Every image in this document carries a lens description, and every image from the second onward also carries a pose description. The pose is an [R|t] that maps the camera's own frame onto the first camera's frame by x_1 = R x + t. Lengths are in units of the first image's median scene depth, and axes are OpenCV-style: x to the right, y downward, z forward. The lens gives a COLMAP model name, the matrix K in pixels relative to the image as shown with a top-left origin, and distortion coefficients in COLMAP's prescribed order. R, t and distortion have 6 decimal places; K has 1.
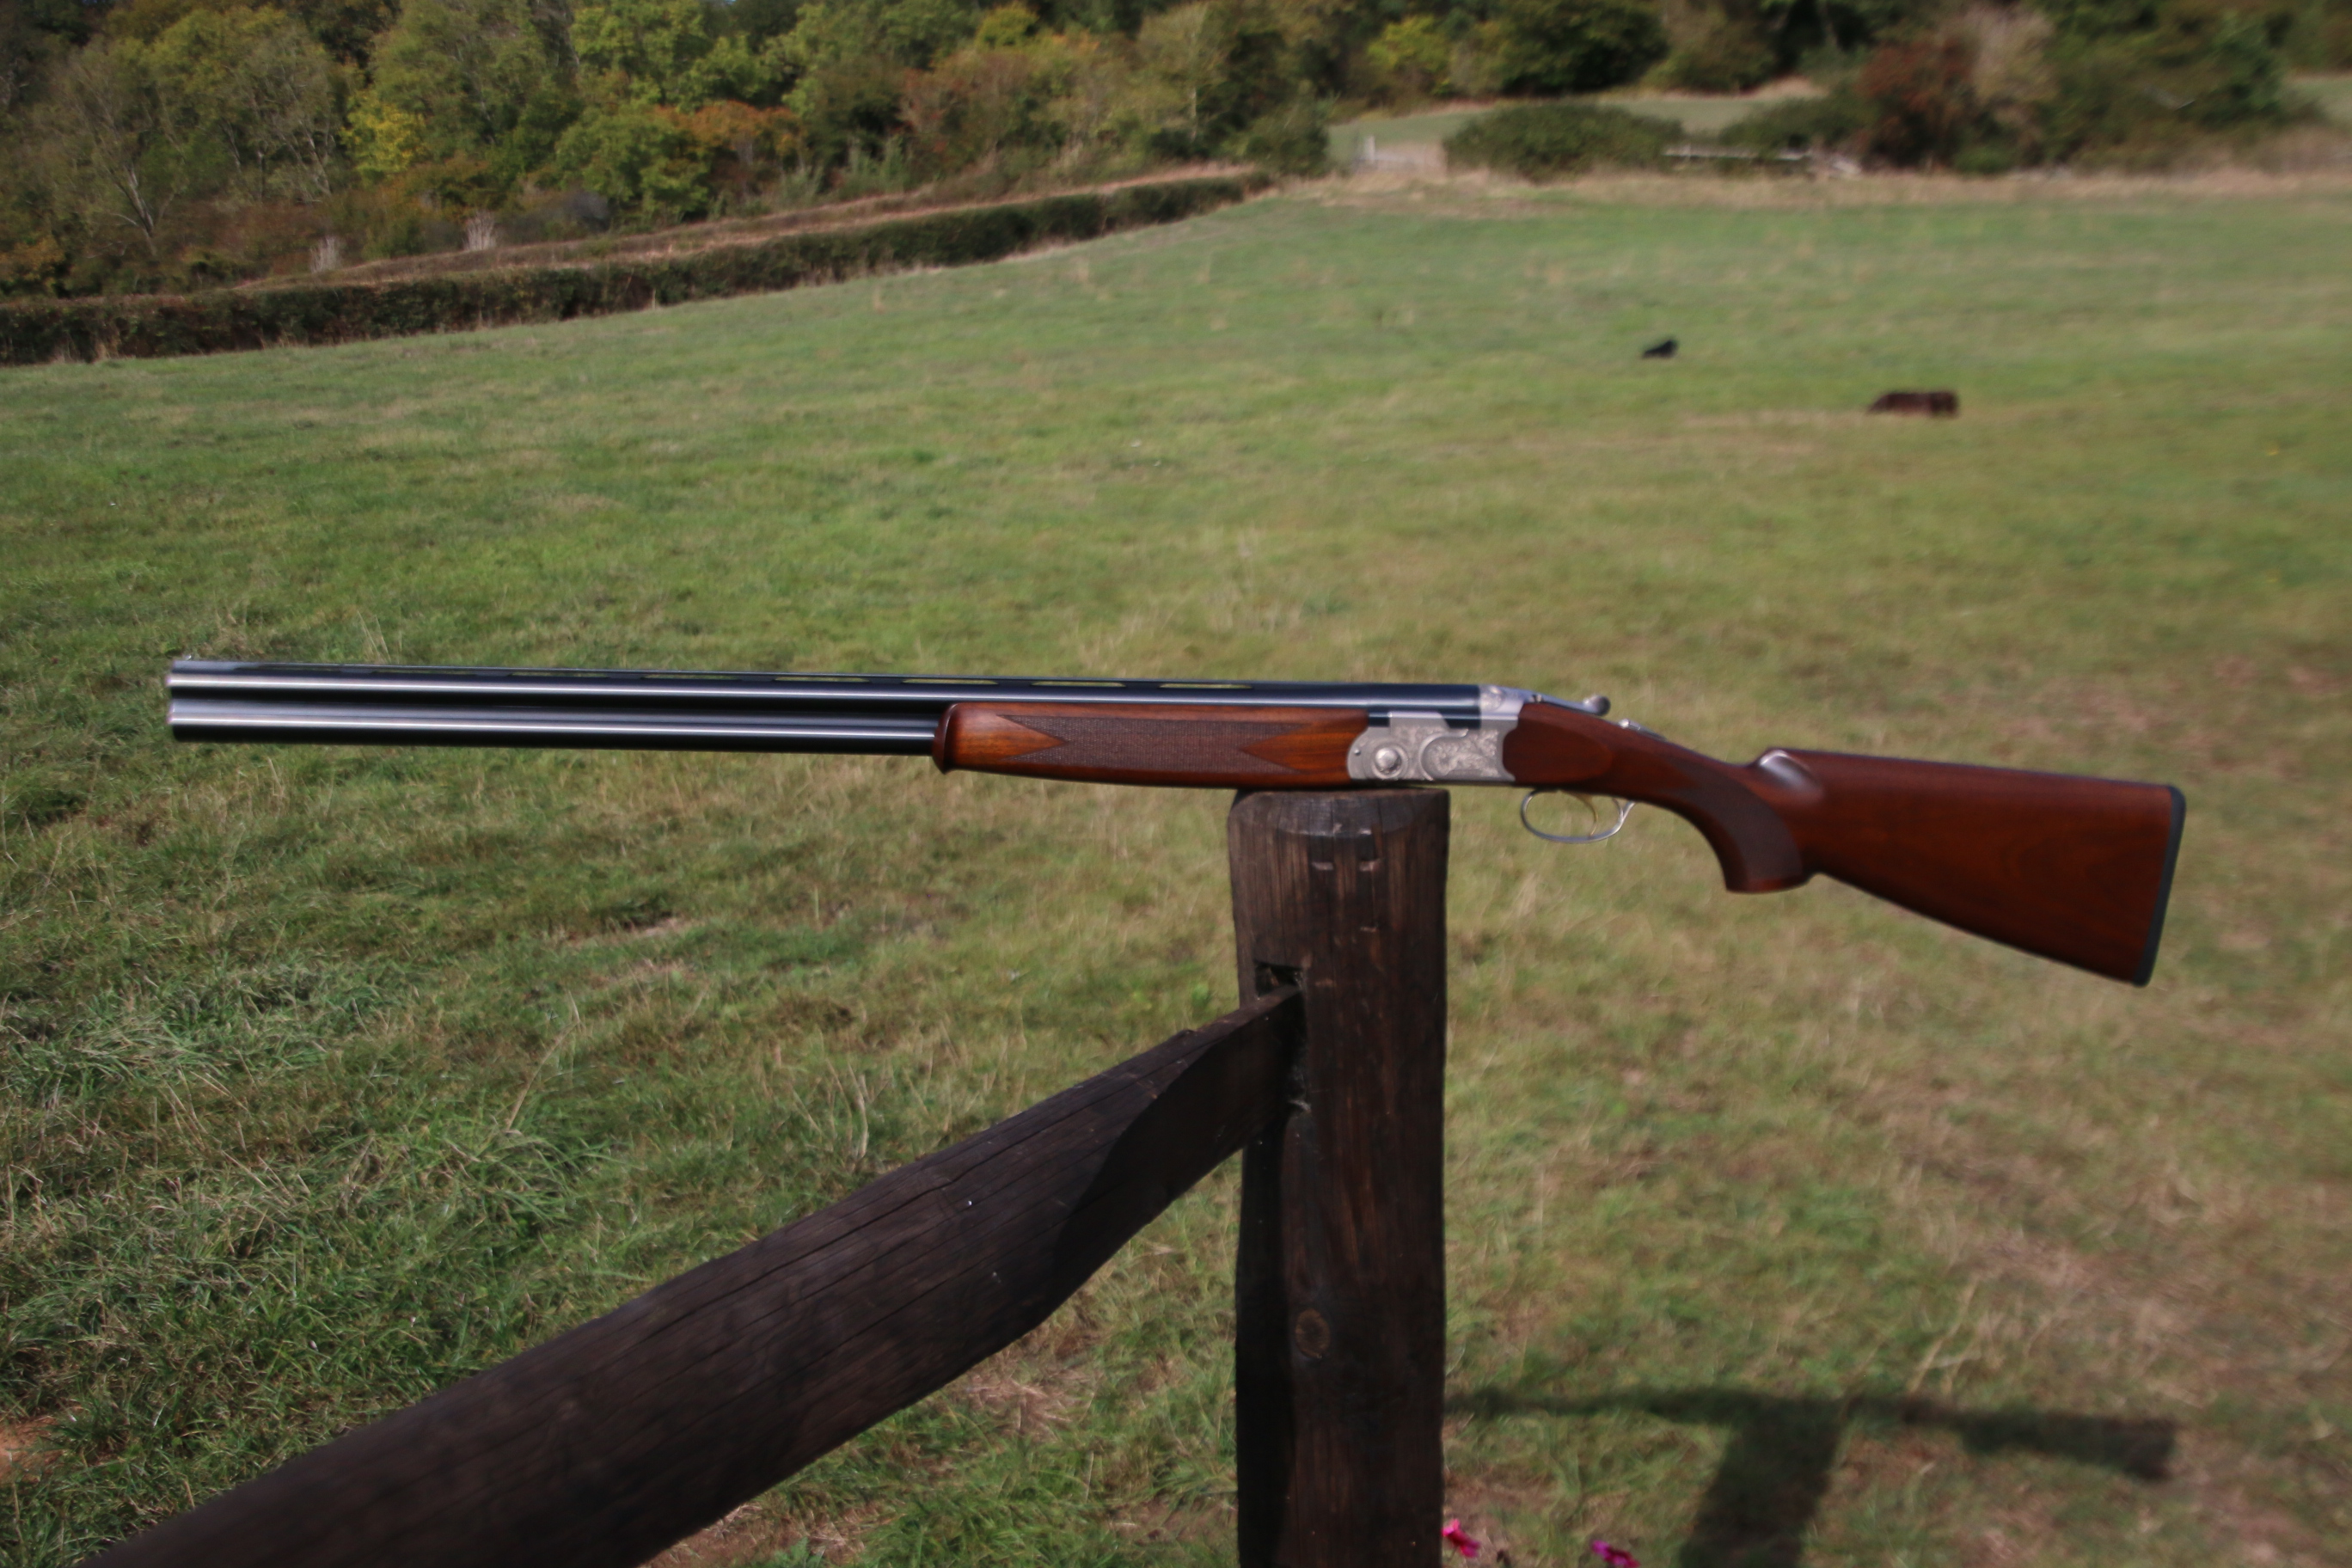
lens RADIAL K [[2531.3, 0, 1300.7], [0, 2531.3, 858.5], [0, 0, 1]] dist [-0.009371, 0.301931]
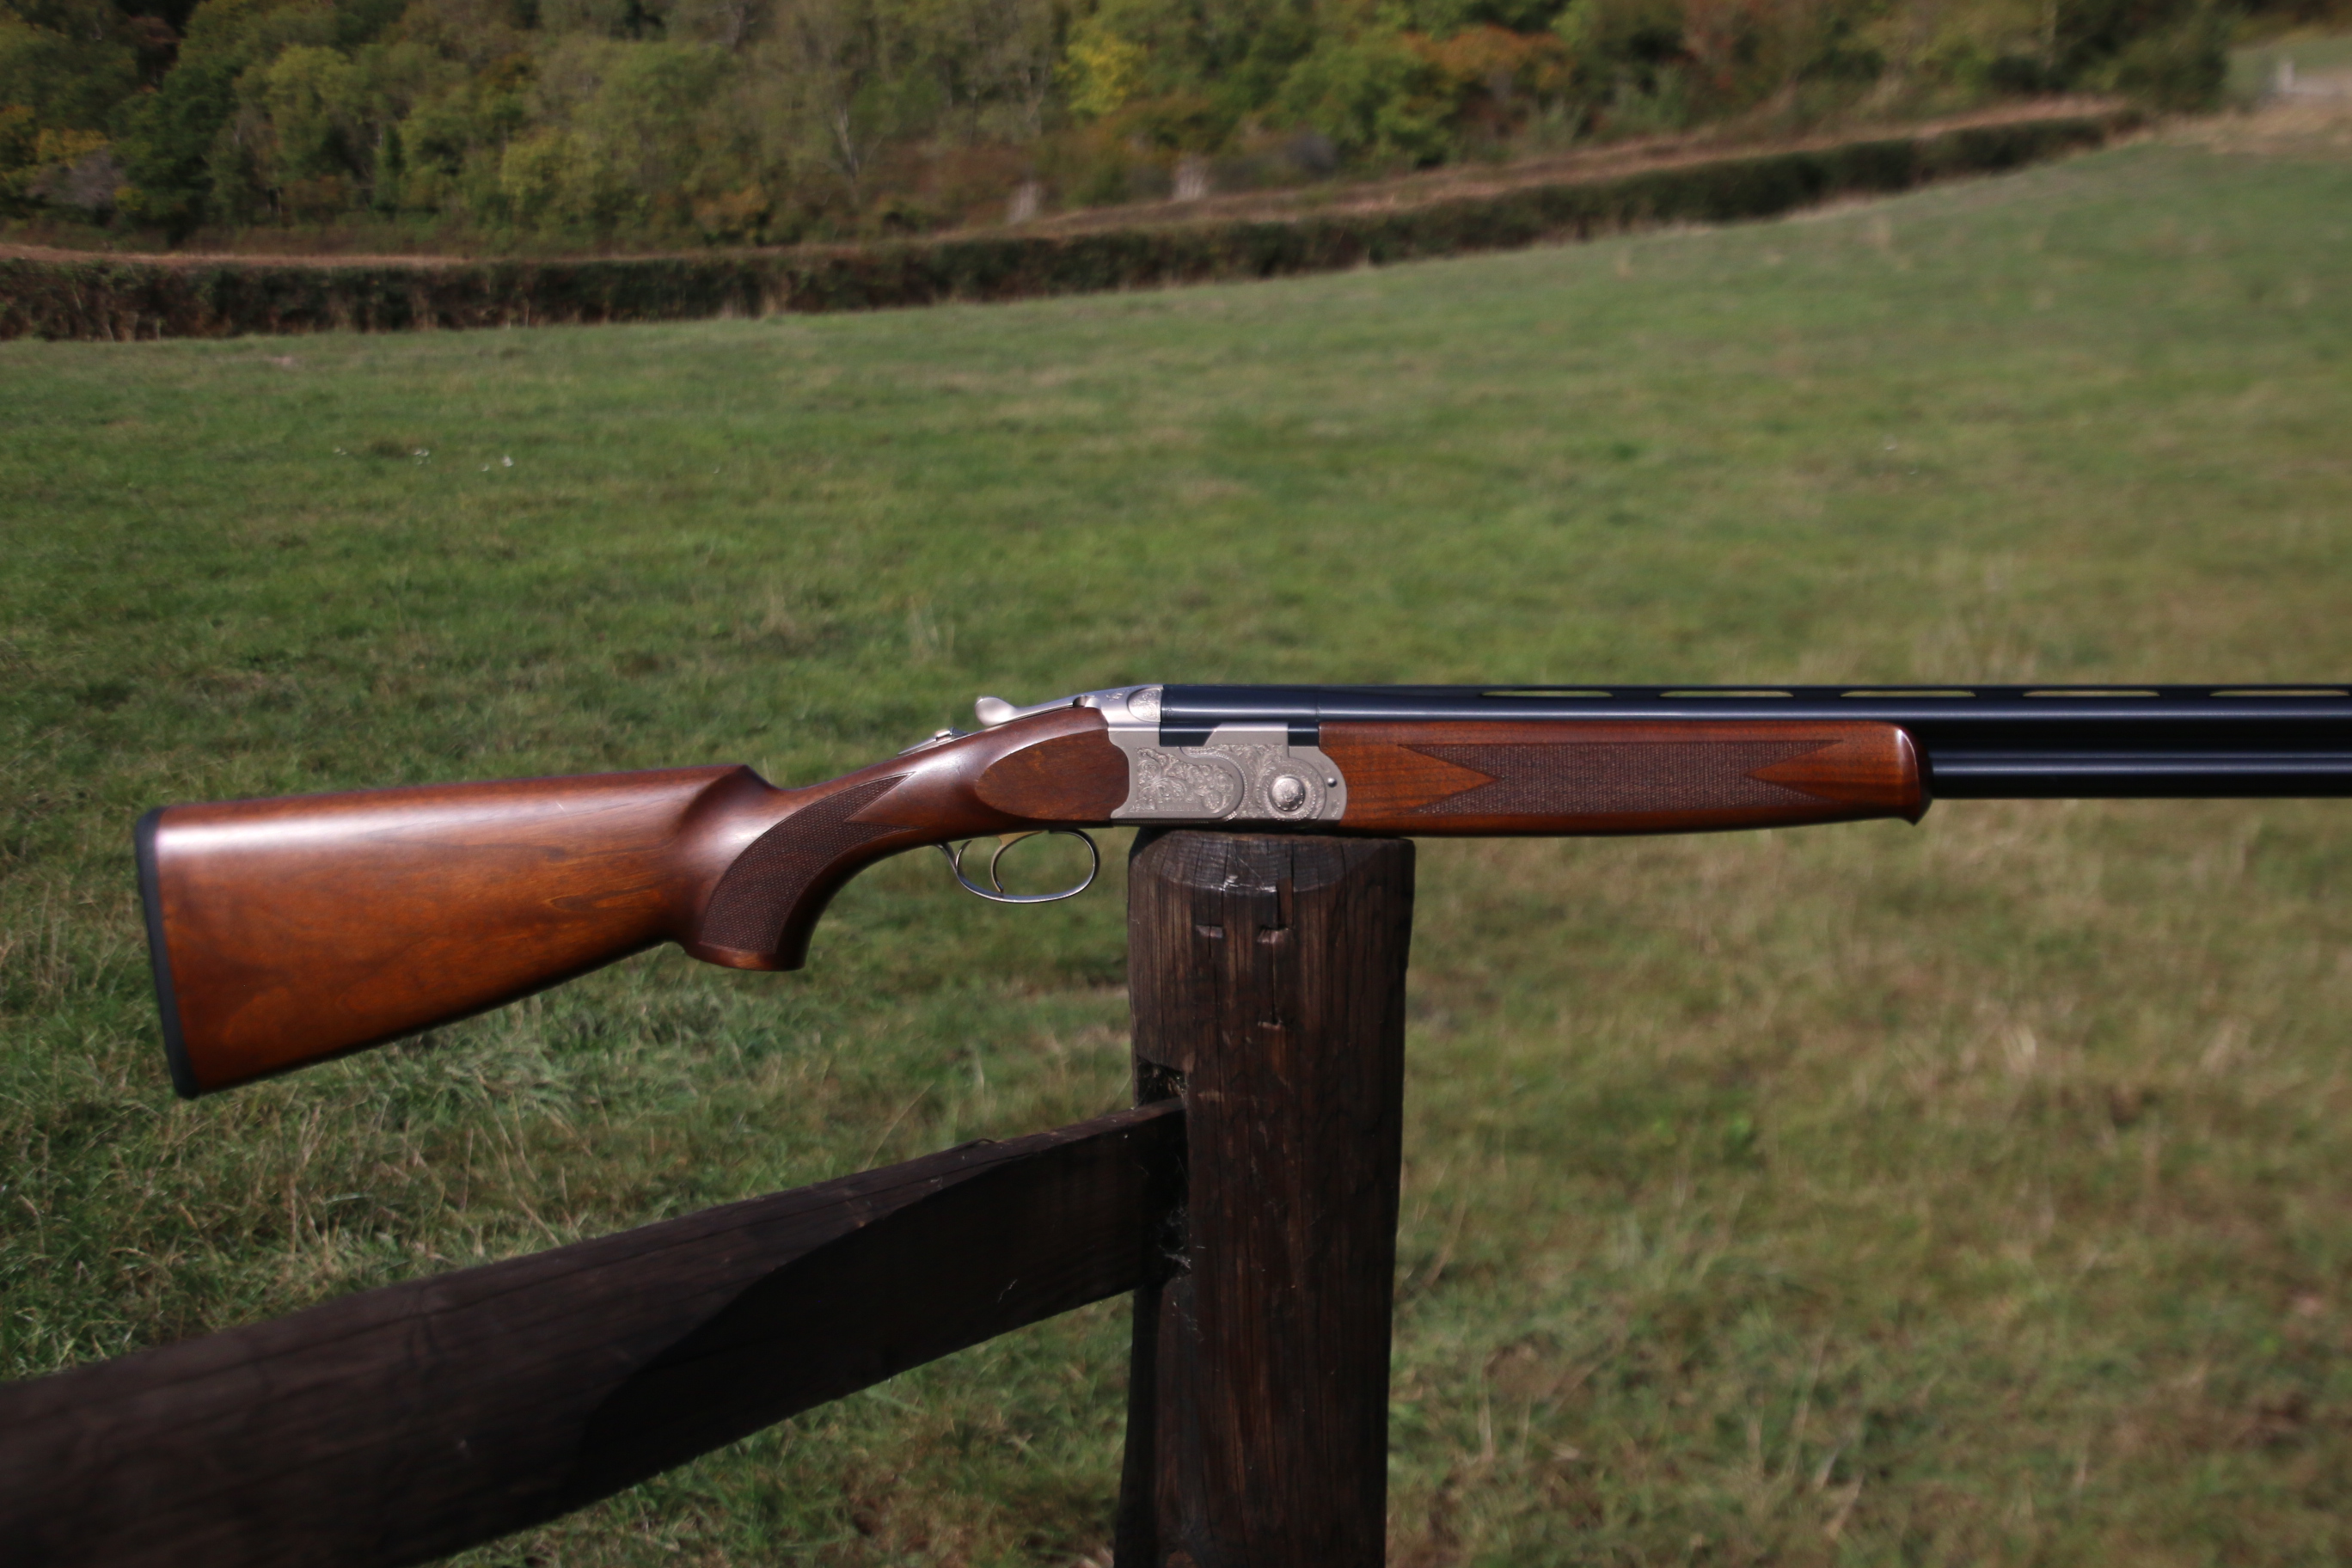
lens RADIAL K [[3085.0, 0, 1329.5], [0, 3085.0, 844.2], [0, 0, 1]] dist [0.081010, 0.466423]
pose [[0.963275, 0.074070, -0.258097, 0.040778], [-0.082954, 0.996272, -0.023684, -0.000597], [0.255381, 0.044224, 0.965829, 0.024633]]
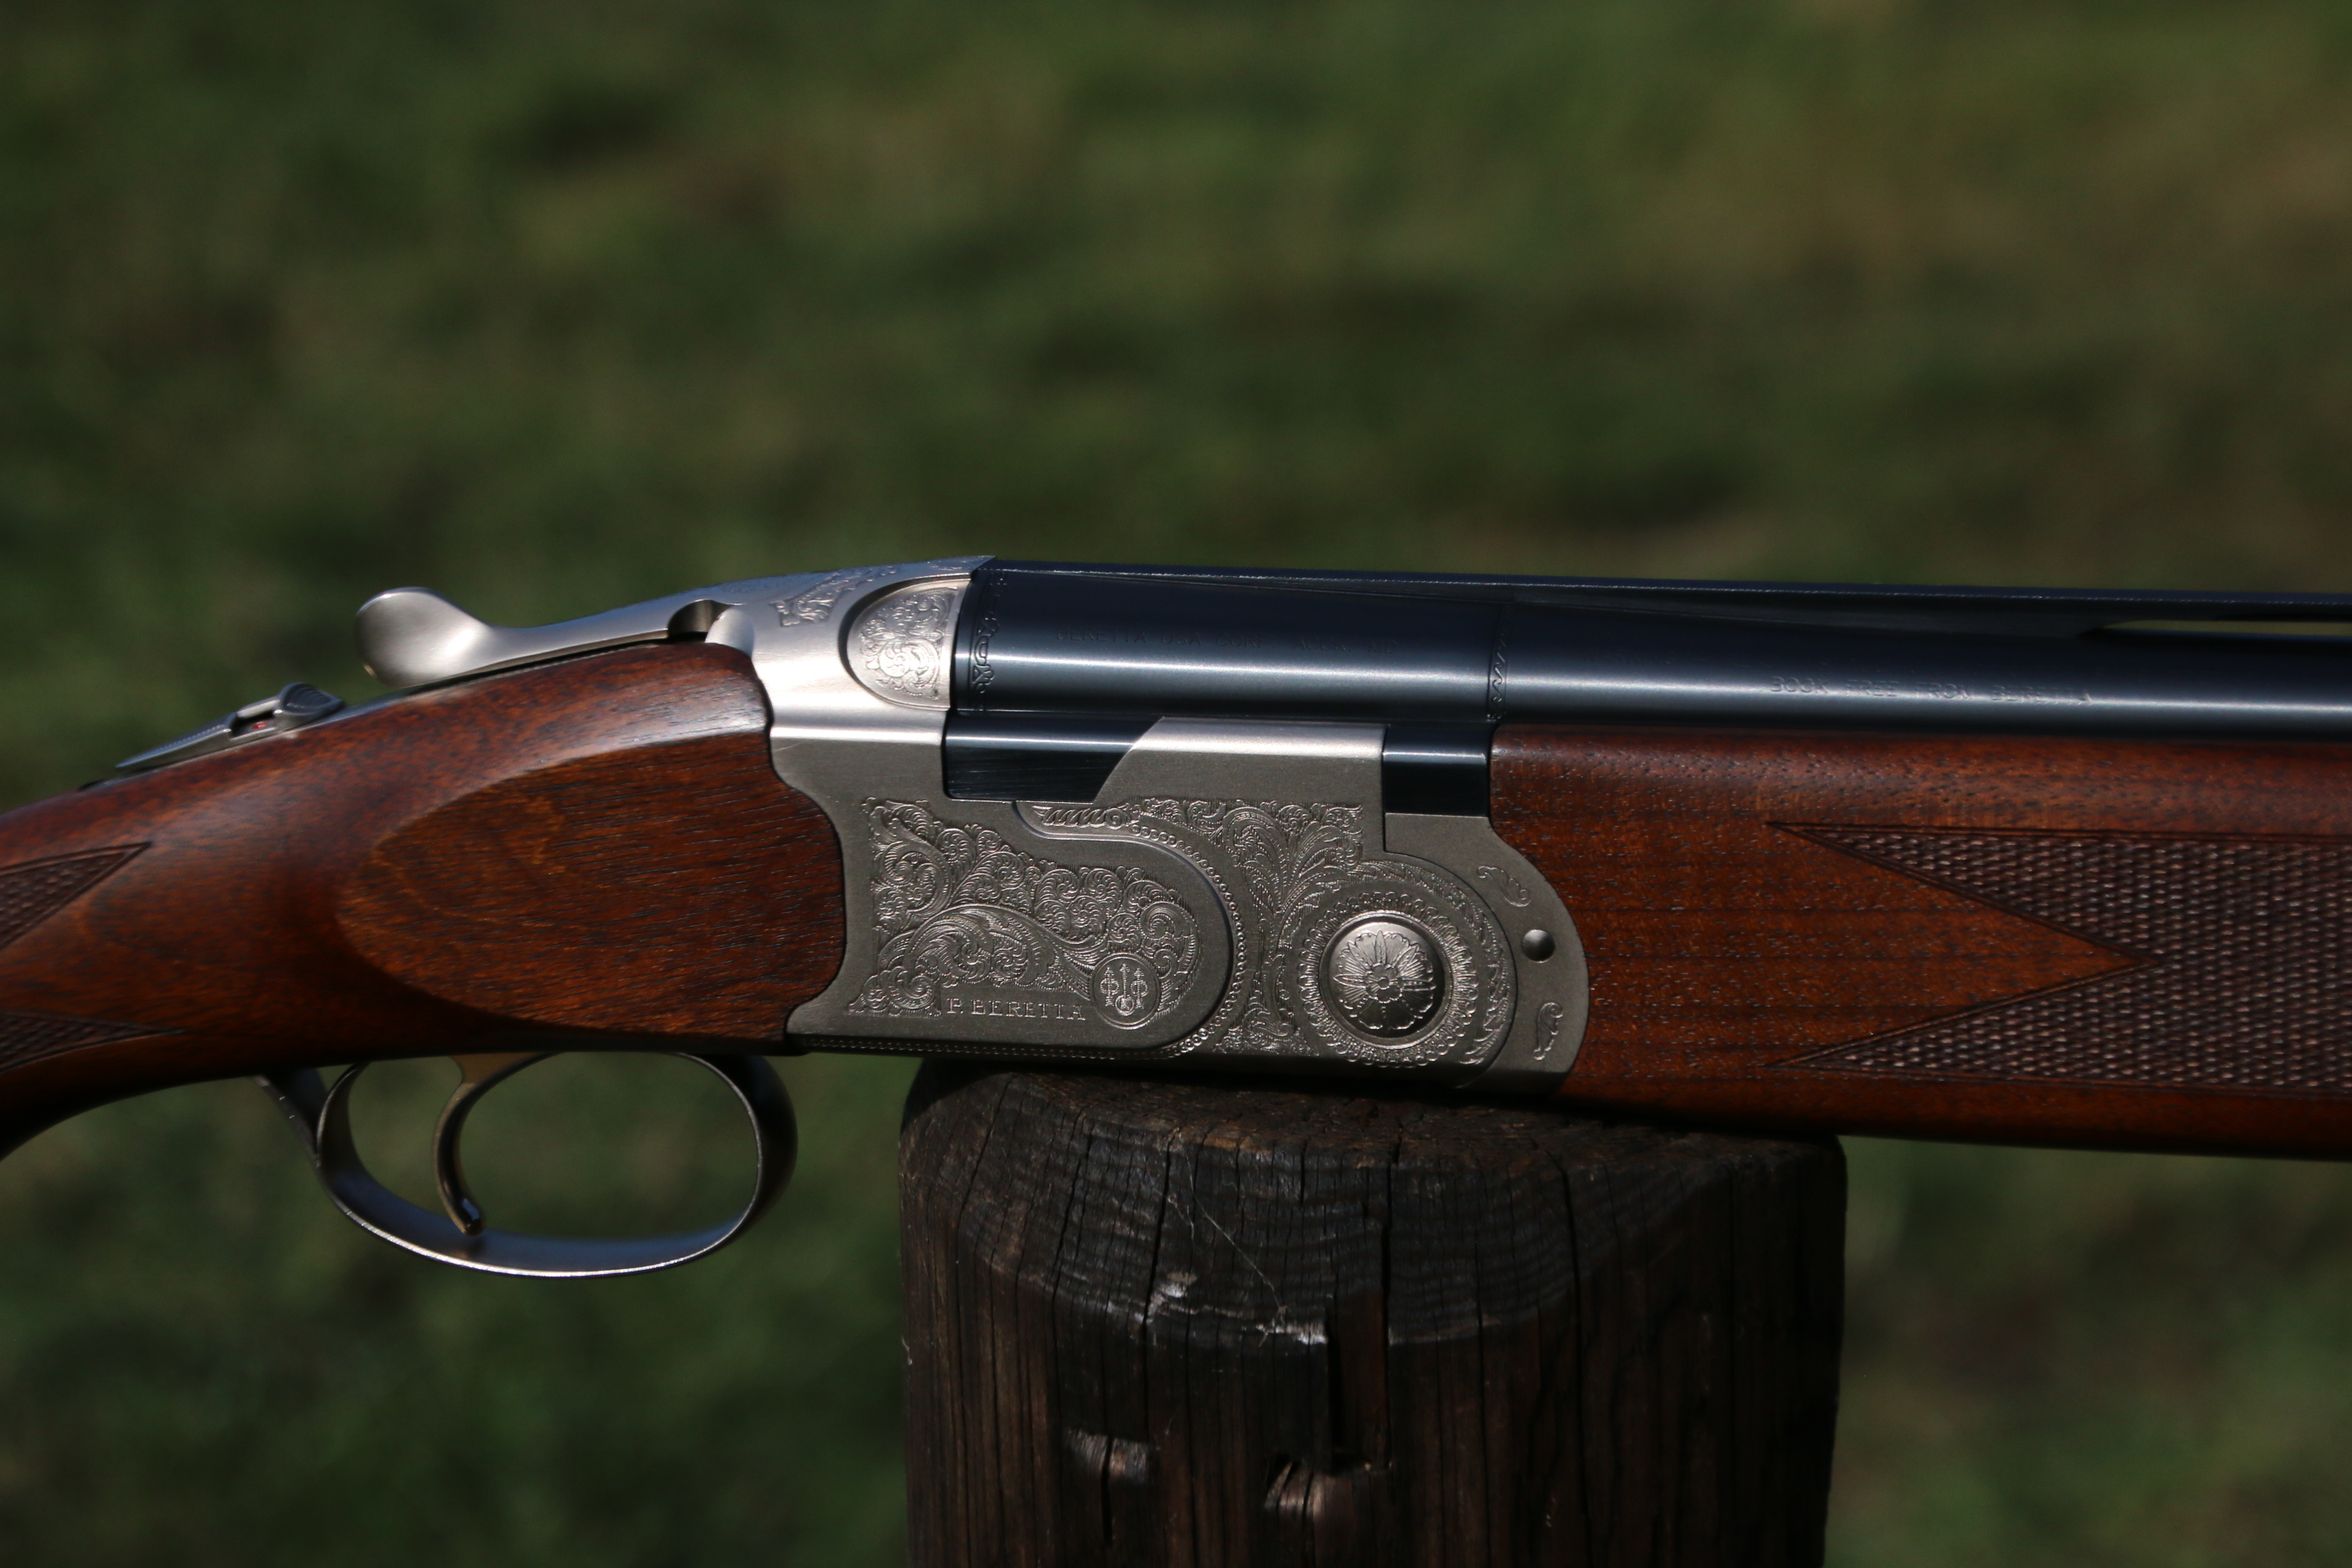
lens RADIAL K [[5195.4, 0, 1272.7], [0, 5195.4, 882.8], [0, 0, 1]] dist [0.411147, 0.205576]
pose [[0.906169, 0.129595, -0.402569, 0.028499], [-0.084707, 0.988221, 0.127454, -0.015104], [0.414345, -0.081395, 0.906473, 0.095713]]
